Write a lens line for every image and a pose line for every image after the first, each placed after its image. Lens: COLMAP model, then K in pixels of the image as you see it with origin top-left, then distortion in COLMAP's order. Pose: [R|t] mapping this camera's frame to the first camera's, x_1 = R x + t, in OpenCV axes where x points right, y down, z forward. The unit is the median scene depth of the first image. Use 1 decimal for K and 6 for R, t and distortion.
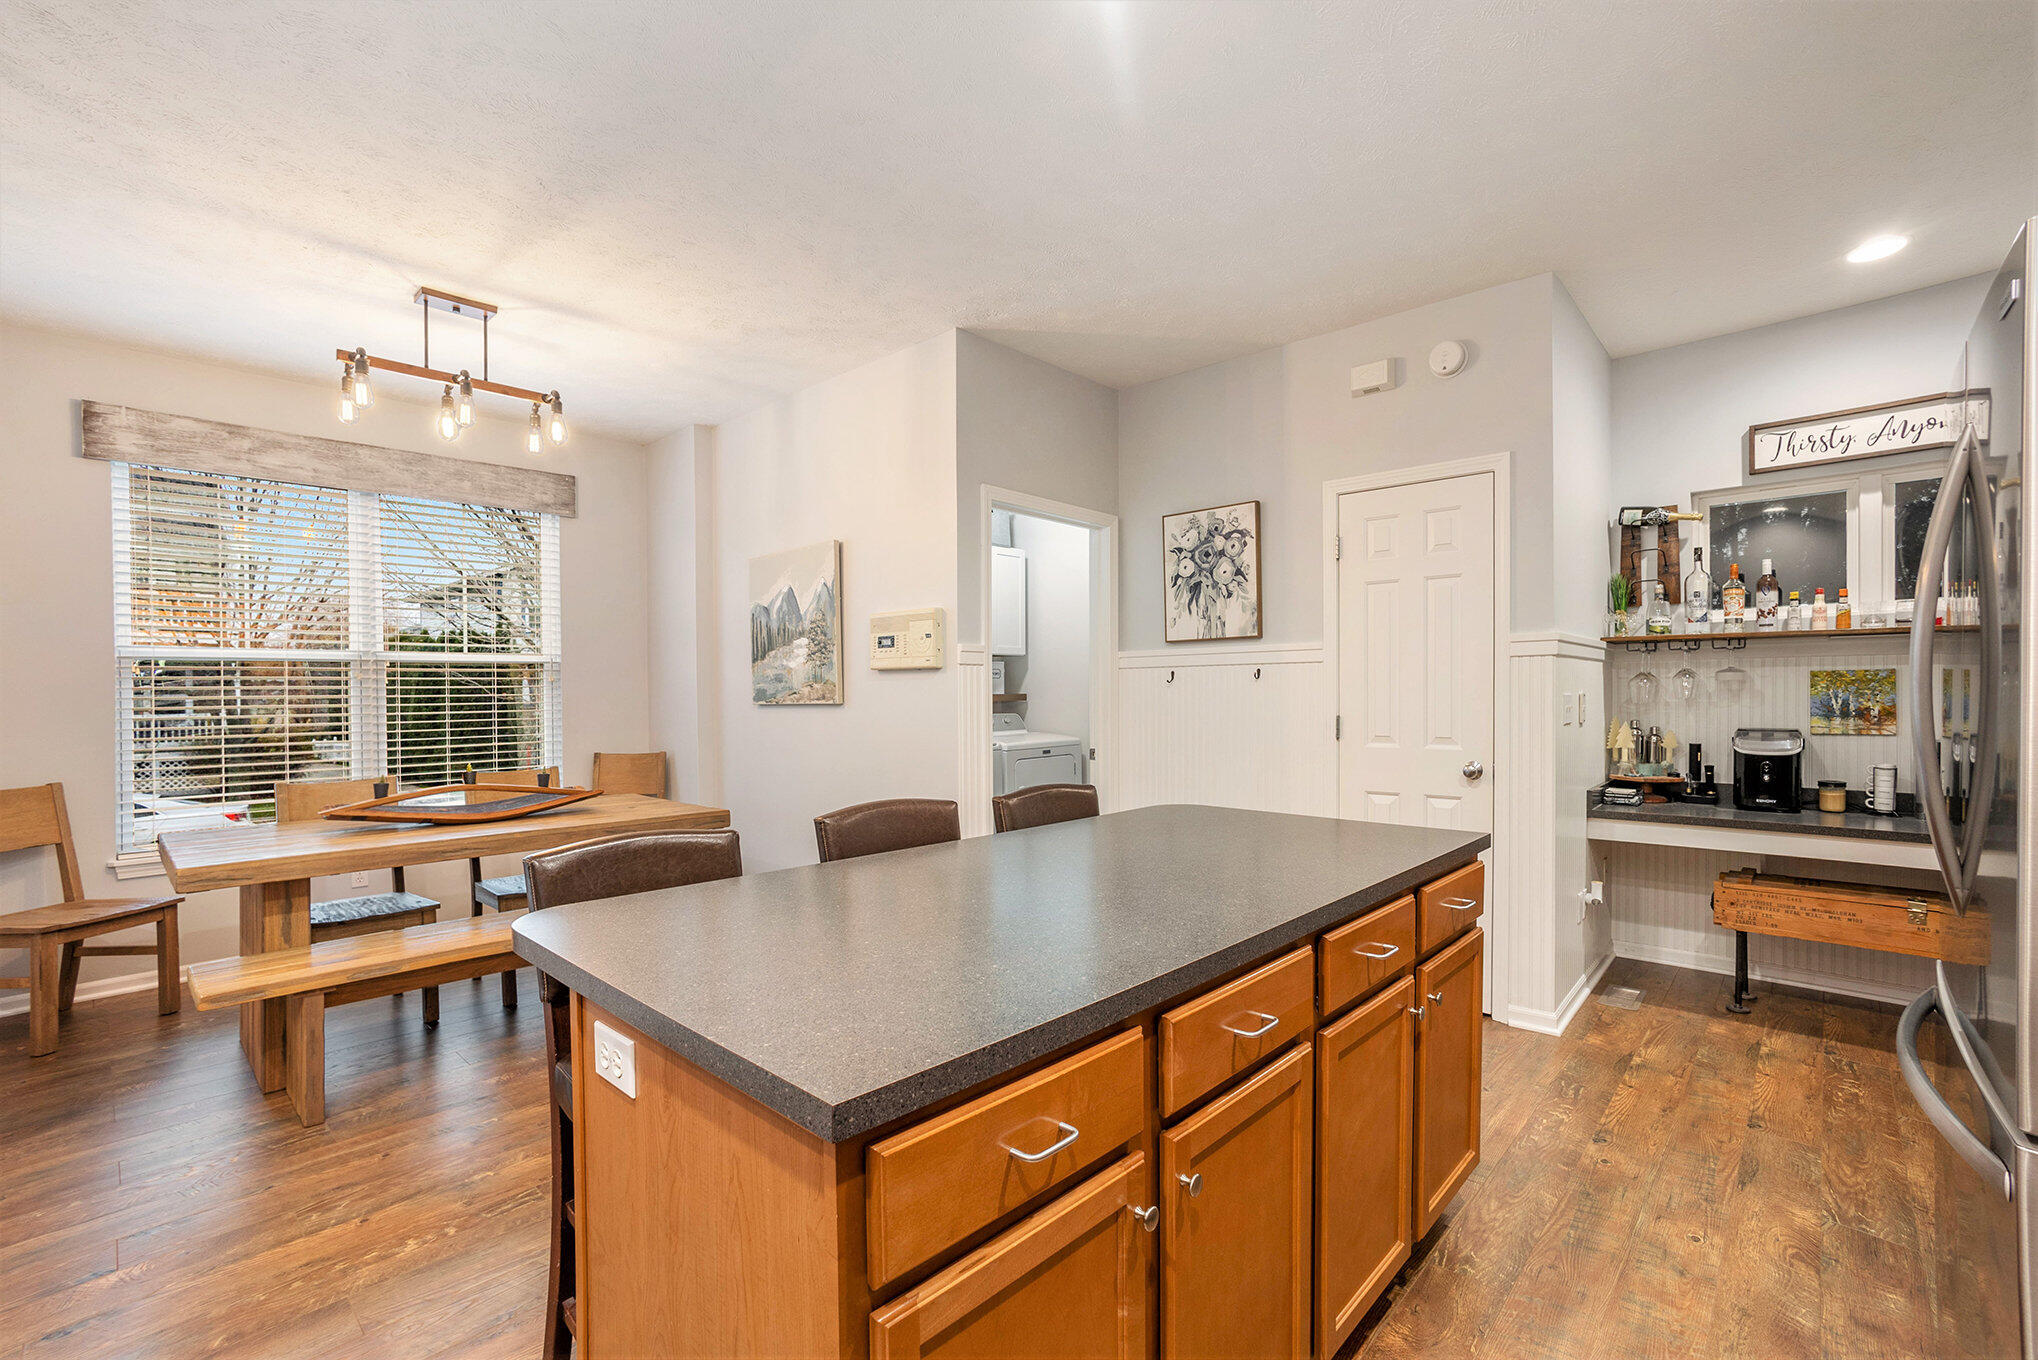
lens RADIAL K [[876.1, 0, 1012.7], [0, 876.1, 698.5], [0, 0, 1]] dist [-0.002767, 0.000012]
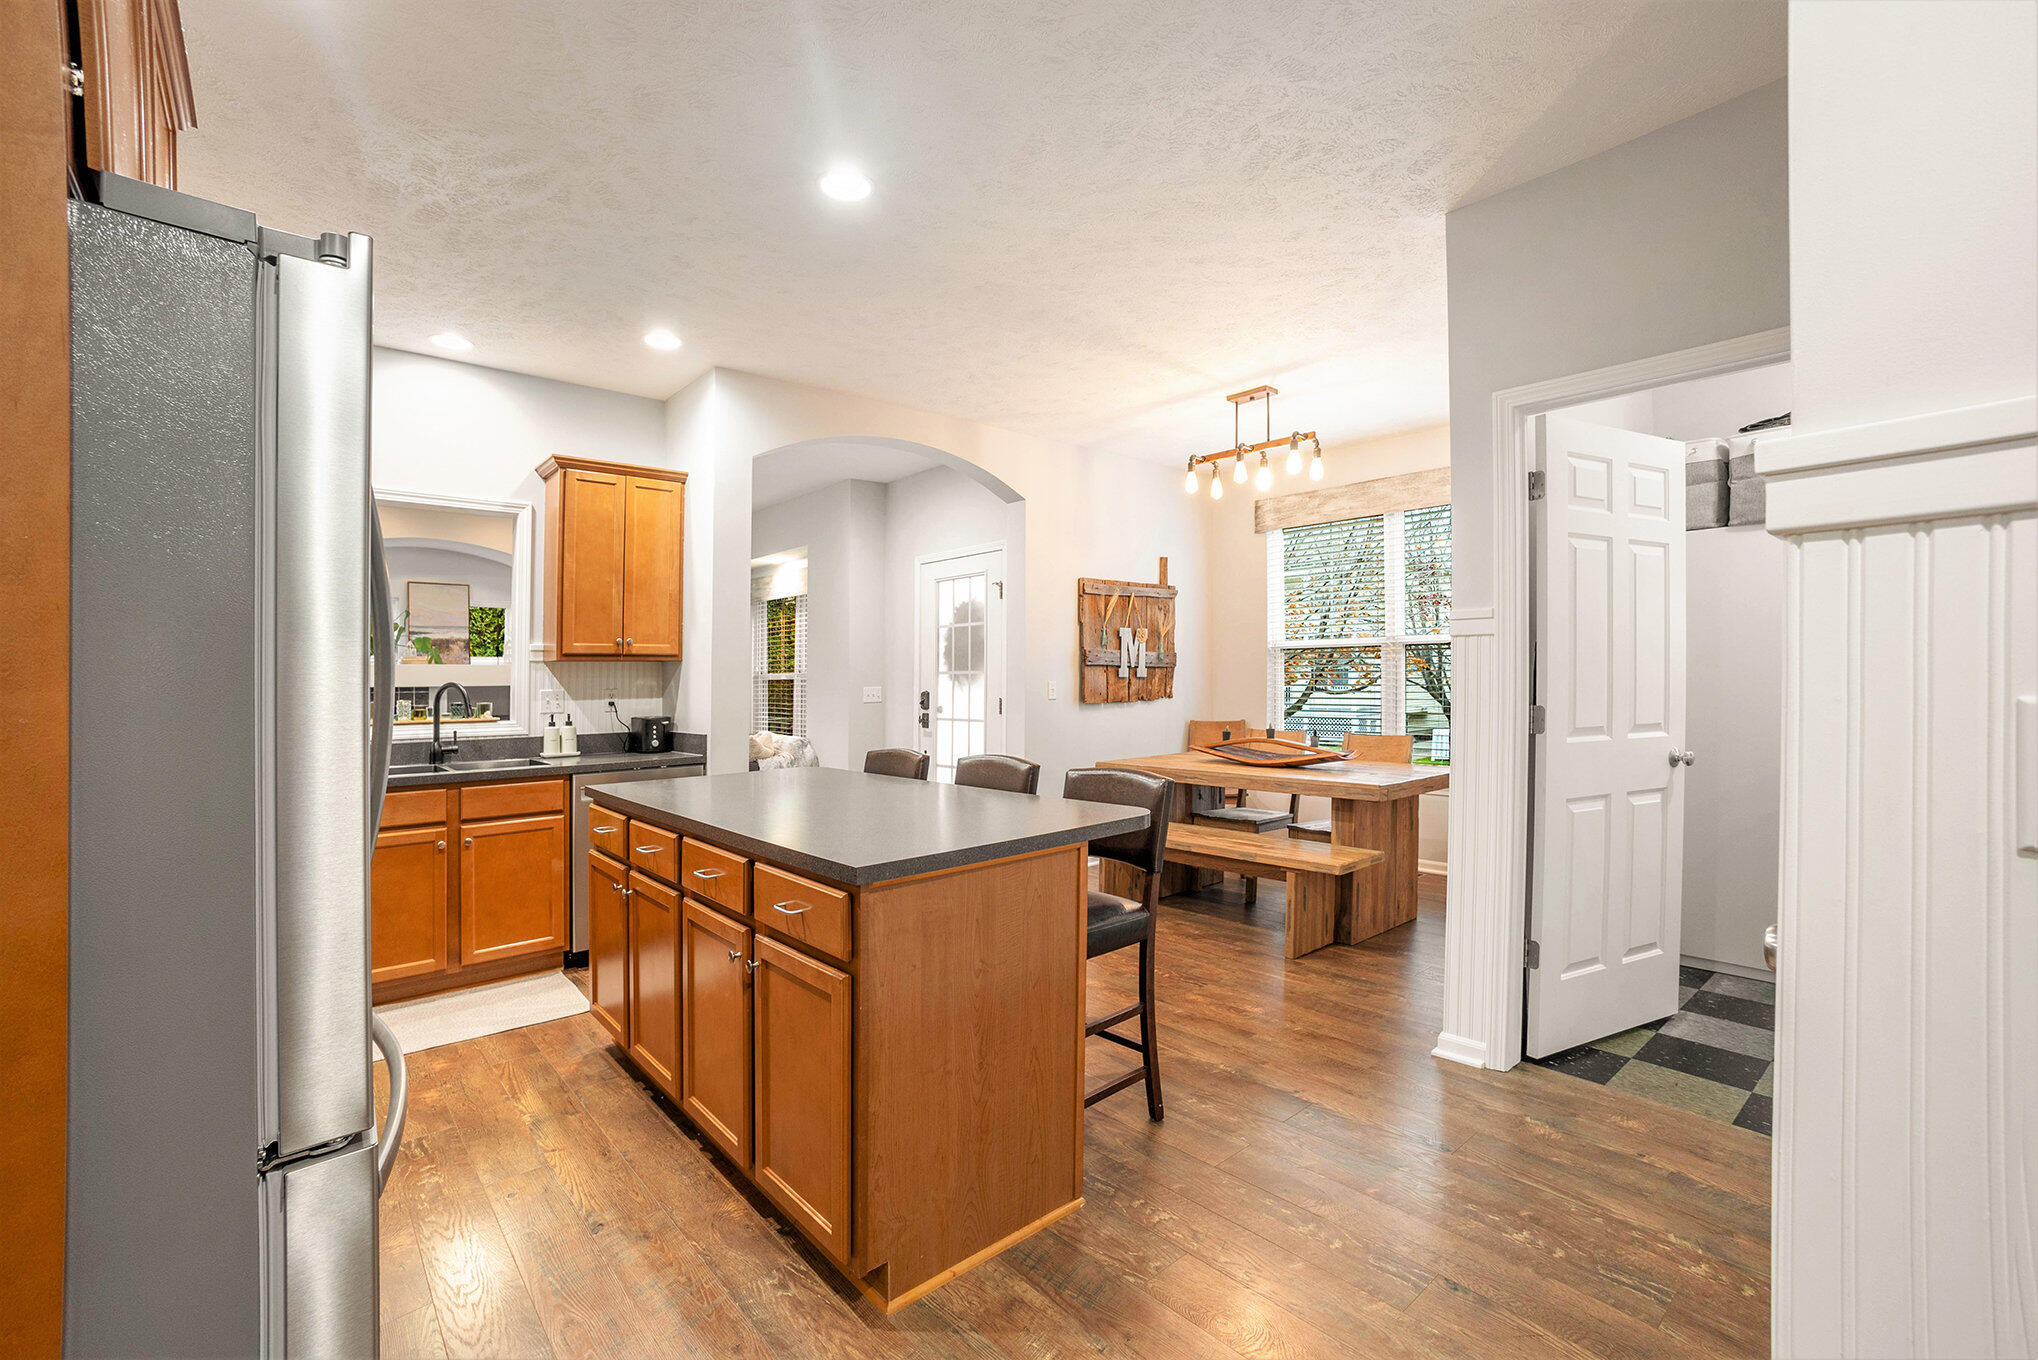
lens RADIAL K [[876.1, 0, 1012.9], [0, 876.1, 670.0], [0, 0, 1]] dist [-0.002767, 0.000012]
pose [[-0.090200, 0.011155, -0.995861, 0.795695], [0.001806, 0.999937, 0.011038, -0.025205], [0.995922, -0.000803, -0.090215, 0.735408]]
